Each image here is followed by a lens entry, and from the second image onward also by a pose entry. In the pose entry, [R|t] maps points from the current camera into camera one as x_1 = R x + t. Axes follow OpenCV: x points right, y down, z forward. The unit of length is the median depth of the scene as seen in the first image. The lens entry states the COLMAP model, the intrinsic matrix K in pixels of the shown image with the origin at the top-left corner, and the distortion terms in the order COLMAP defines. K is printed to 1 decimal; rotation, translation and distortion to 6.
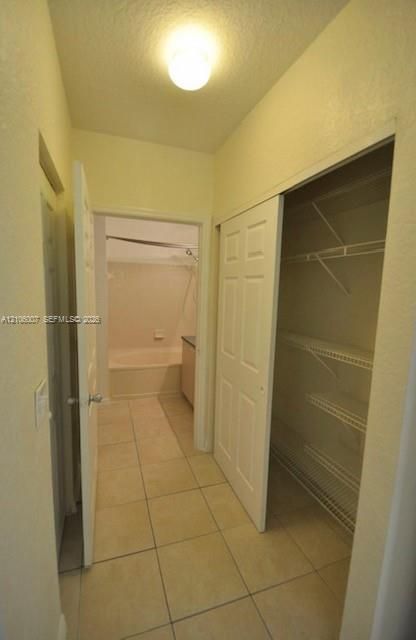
lens RADIAL K [[291.0, 0, 208.0], [0, 291.0, 320.0], [0, 0, 1]] dist [0.000030, -0.000073]
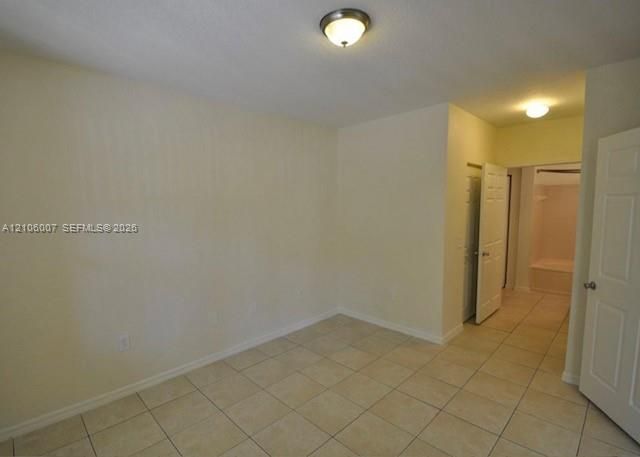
lens RADIAL K [[310.5, 0, 320.0], [0, 310.5, 228.5], [0, 0, 1]] dist [0.000134, 0.000012]
pose [[0.450302, 0.061372, -0.890765, 0.385392], [-0.095384, 0.995233, 0.020351, 0.045625], [0.887767, 0.075800, 0.454009, -0.418727]]
